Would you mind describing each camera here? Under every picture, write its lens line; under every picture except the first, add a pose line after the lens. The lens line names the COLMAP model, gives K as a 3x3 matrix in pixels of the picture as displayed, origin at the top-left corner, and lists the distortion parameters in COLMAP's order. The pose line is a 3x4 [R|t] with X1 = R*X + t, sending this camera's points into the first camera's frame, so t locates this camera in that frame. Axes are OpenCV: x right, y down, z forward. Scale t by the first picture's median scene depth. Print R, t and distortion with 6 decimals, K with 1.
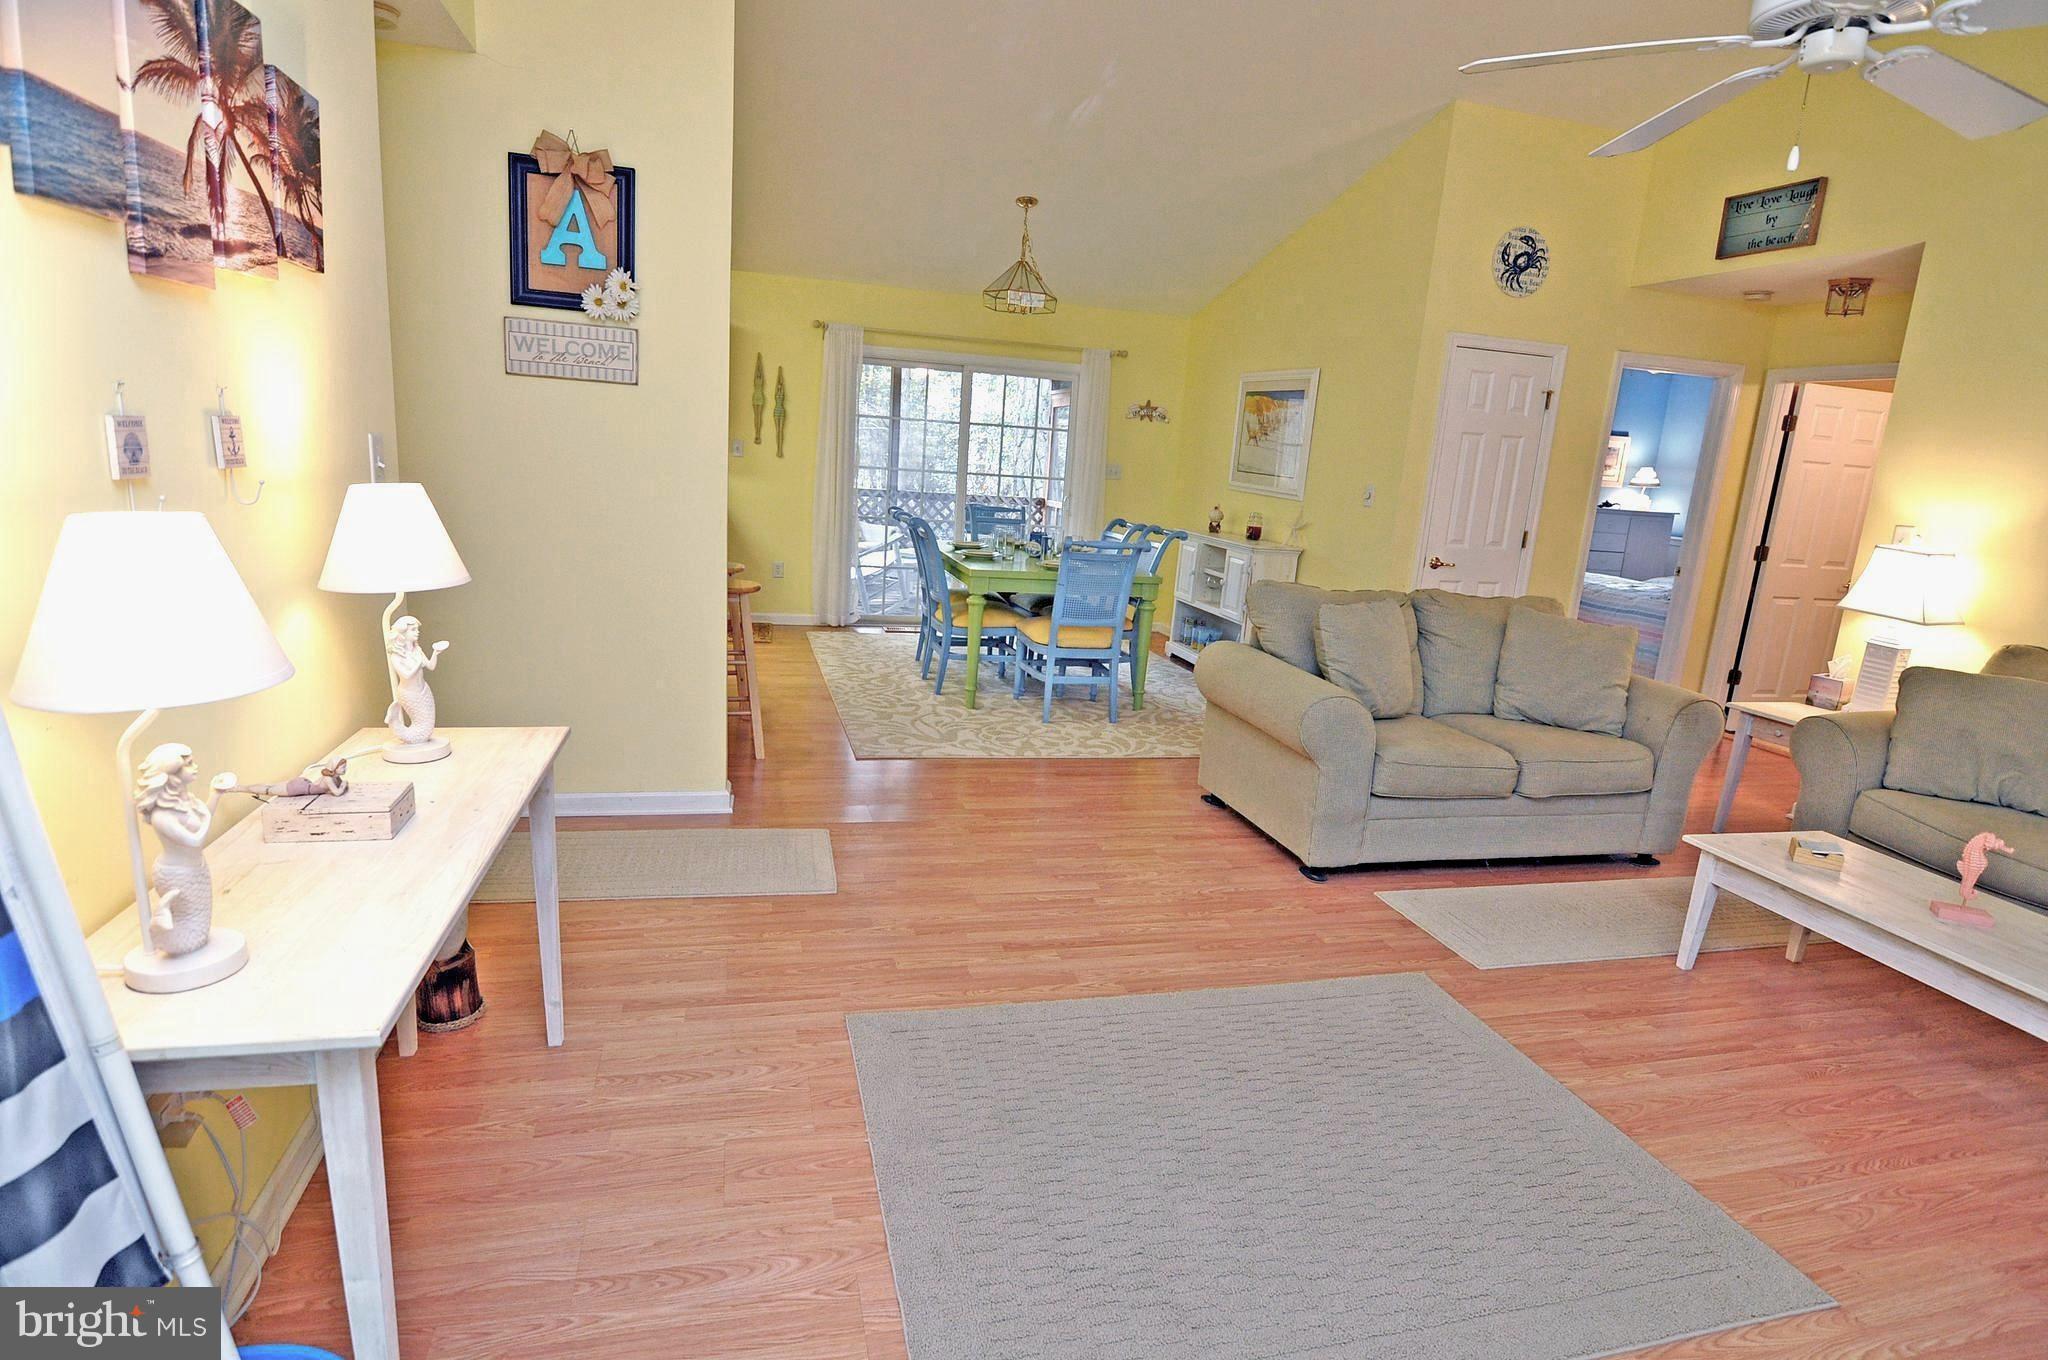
lens RADIAL K [[1045.7, 0, 1011.4], [0, 1045.7, 683.7], [0, 0, 1]] dist [-0.002009, -0.011197]
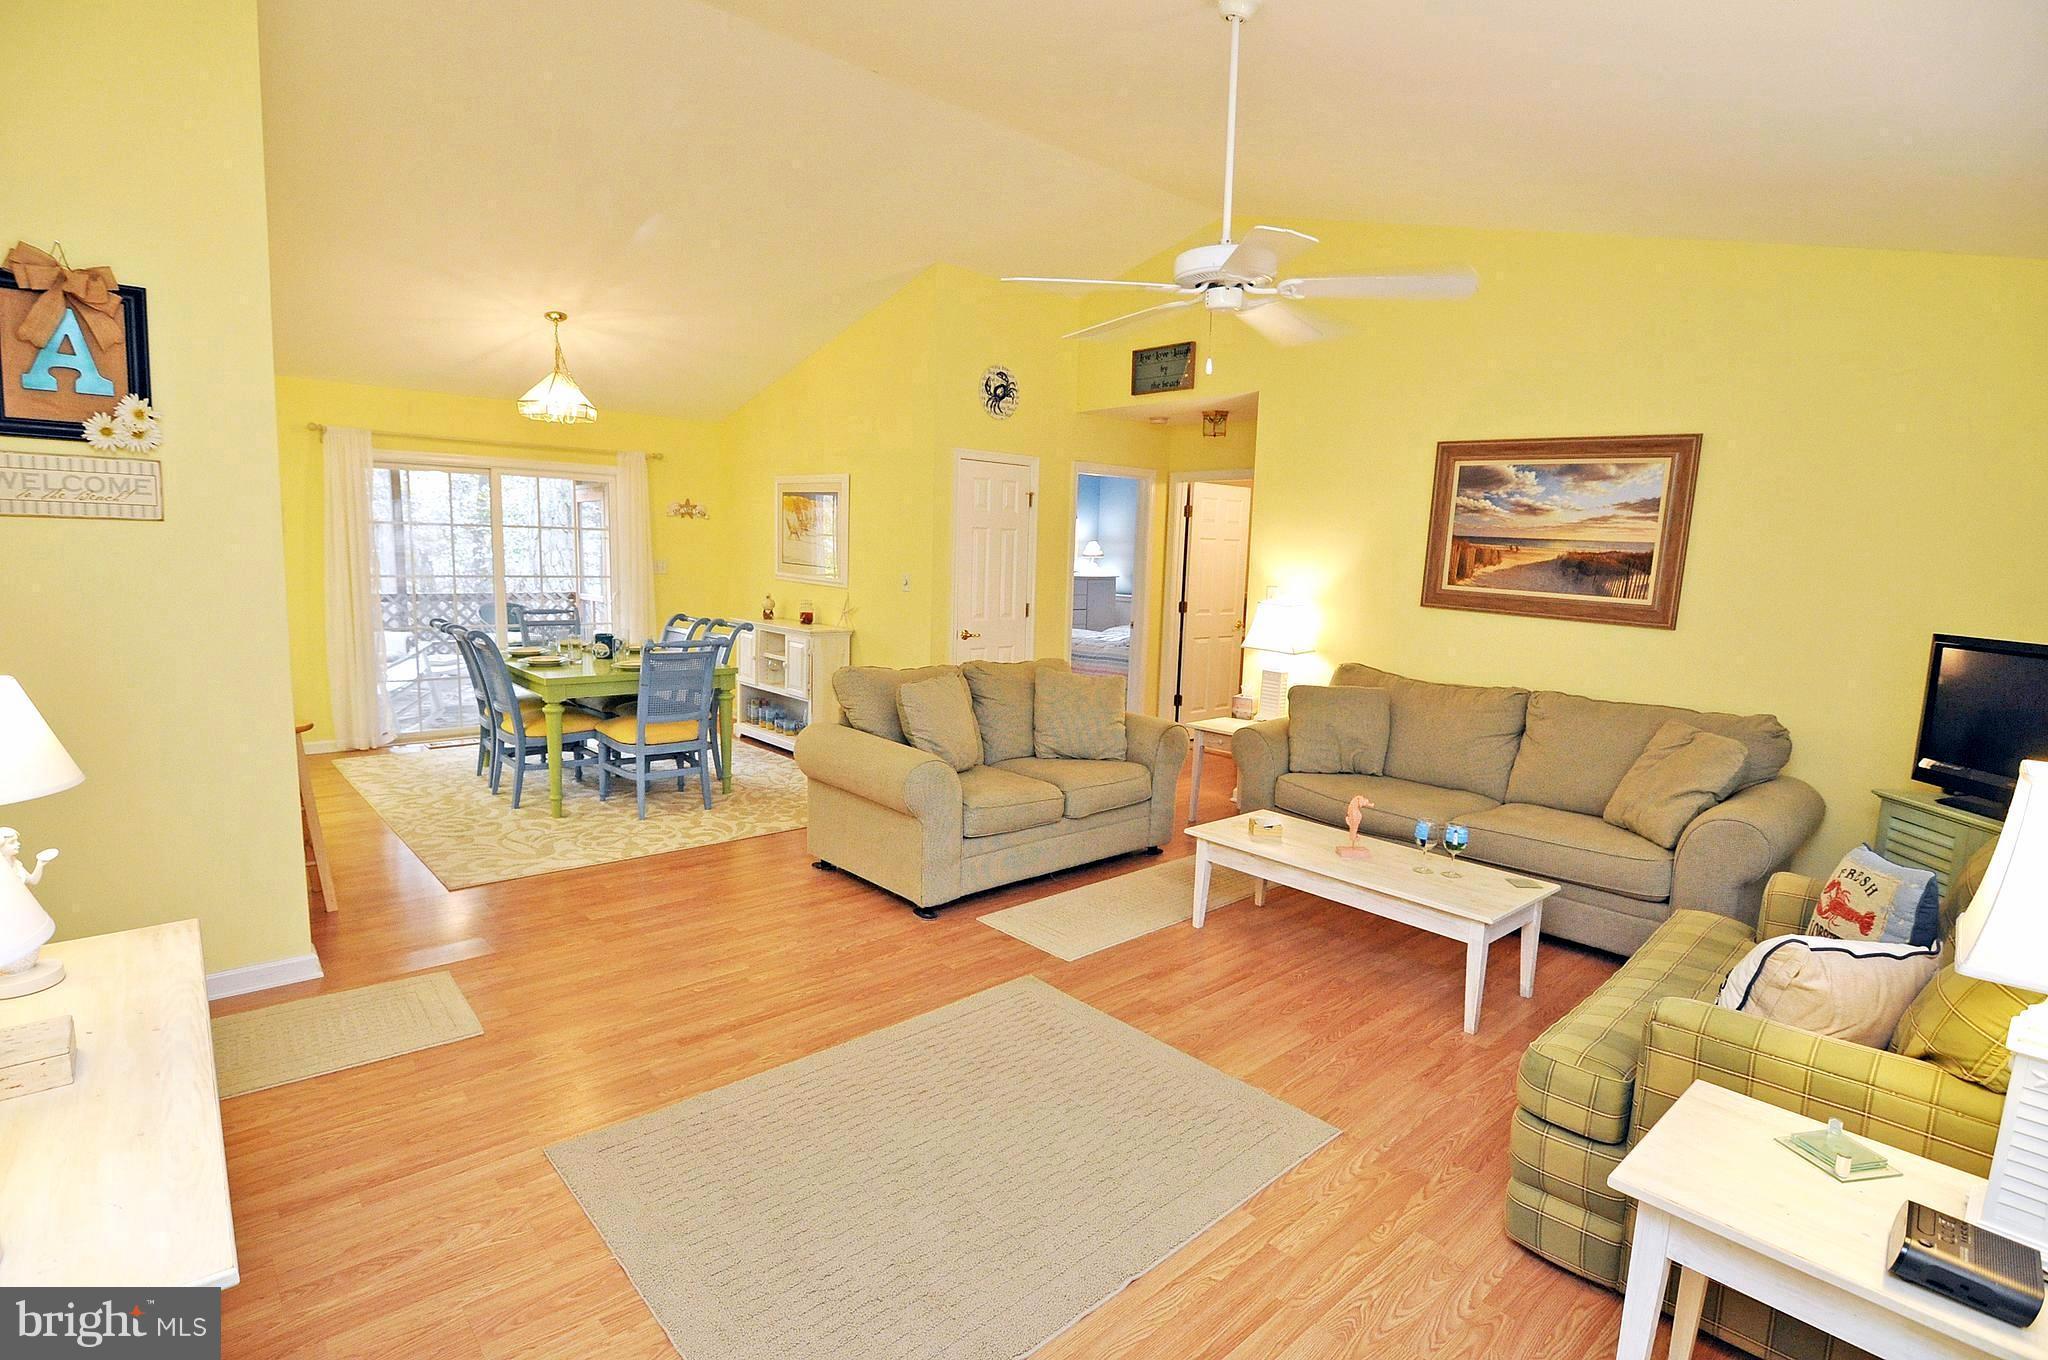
lens RADIAL K [[988.8, 0, 1015.3], [0, 988.8, 681.3], [0, 0, 1]] dist [-0.007175, -0.008187]
pose [[0.887026, -0.099746, 0.450817, -0.091509], [0.128287, 0.991184, -0.033110, -0.025407], [-0.443540, 0.087203, 0.892002, -0.053550]]
